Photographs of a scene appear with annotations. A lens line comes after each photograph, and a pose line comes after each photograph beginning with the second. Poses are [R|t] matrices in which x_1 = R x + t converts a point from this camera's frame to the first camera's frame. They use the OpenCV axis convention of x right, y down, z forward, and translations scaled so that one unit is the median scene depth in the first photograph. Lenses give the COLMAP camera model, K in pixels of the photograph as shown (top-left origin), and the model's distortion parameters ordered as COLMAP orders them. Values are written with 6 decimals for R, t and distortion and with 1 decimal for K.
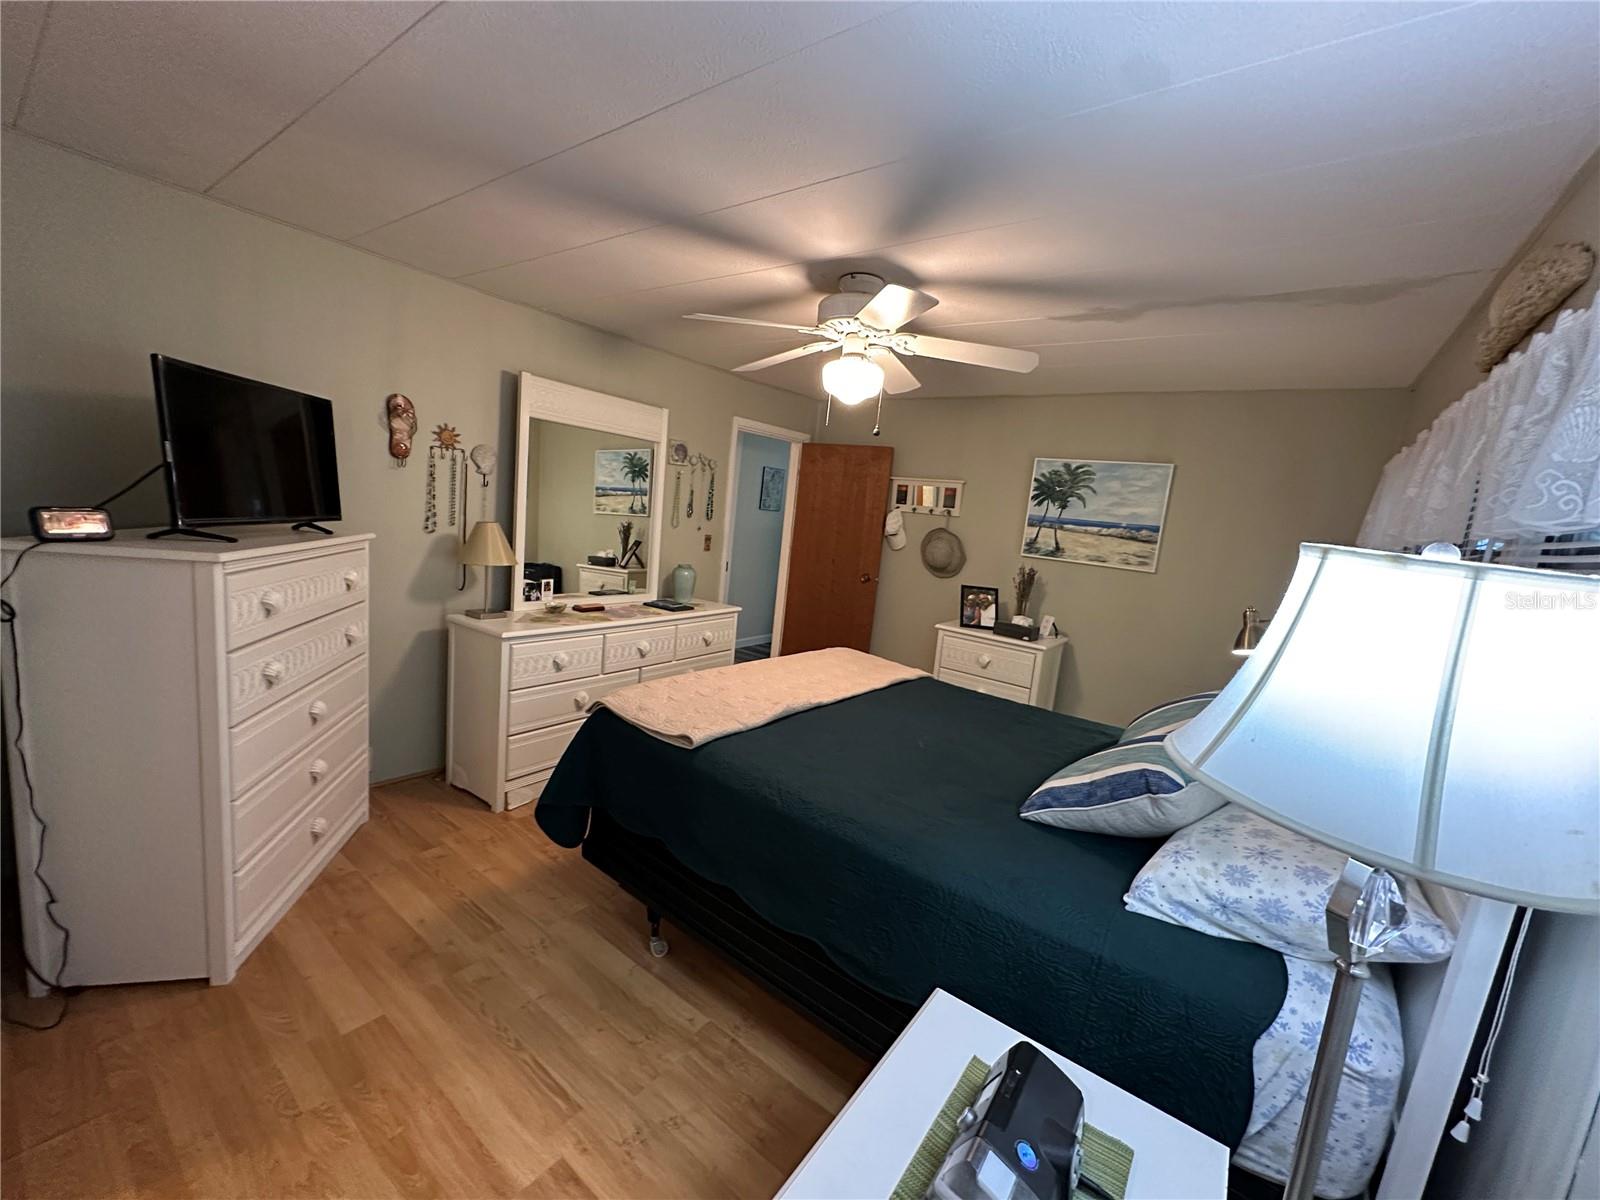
lens RADIAL K [[641.6, 0, 794.5], [0, 641.6, 596.7], [0, 0, 1]] dist [-0.006425, 0.002872]
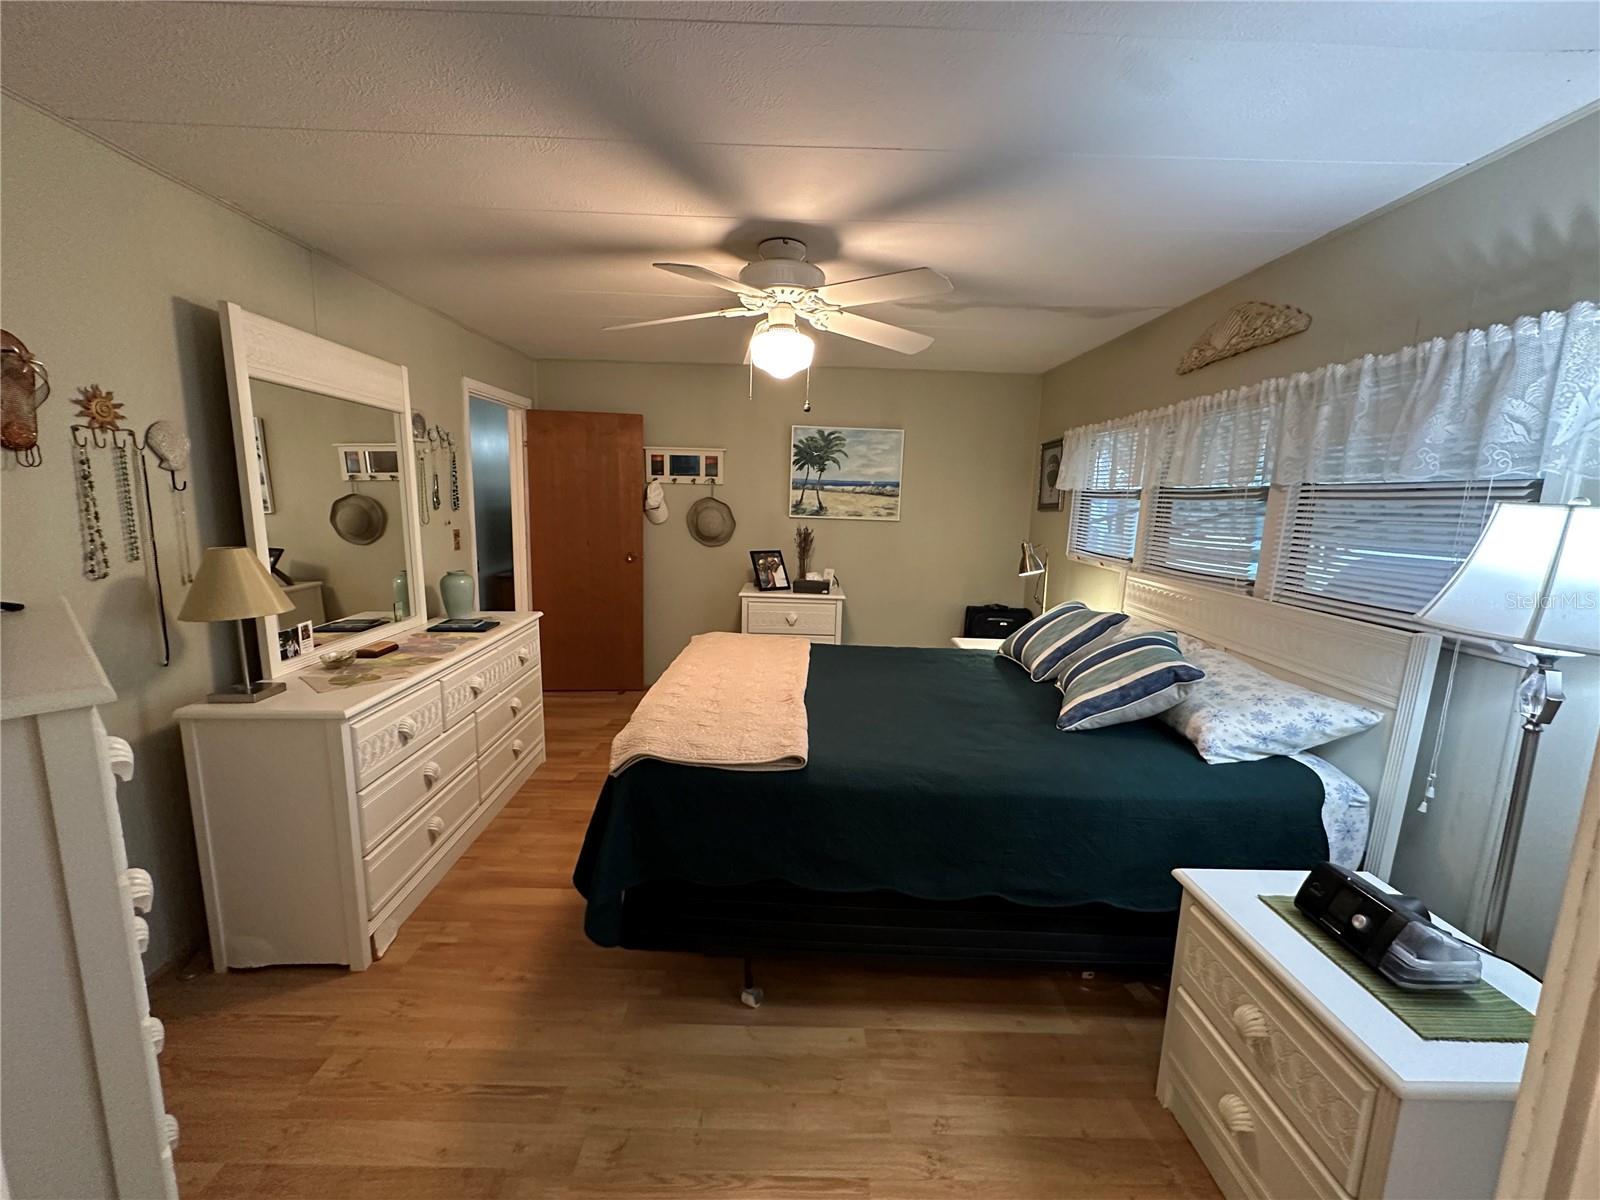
lens RADIAL K [[641.6, 0, 798.9], [0, 641.6, 597.4], [0, 0, 1]] dist [-0.006425, 0.002872]
pose [[0.794600, -0.169806, 0.582904, -0.359631], [0.133368, 0.985460, 0.105271, -0.053556], [-0.592305, -0.005908, 0.805693, 0.150619]]
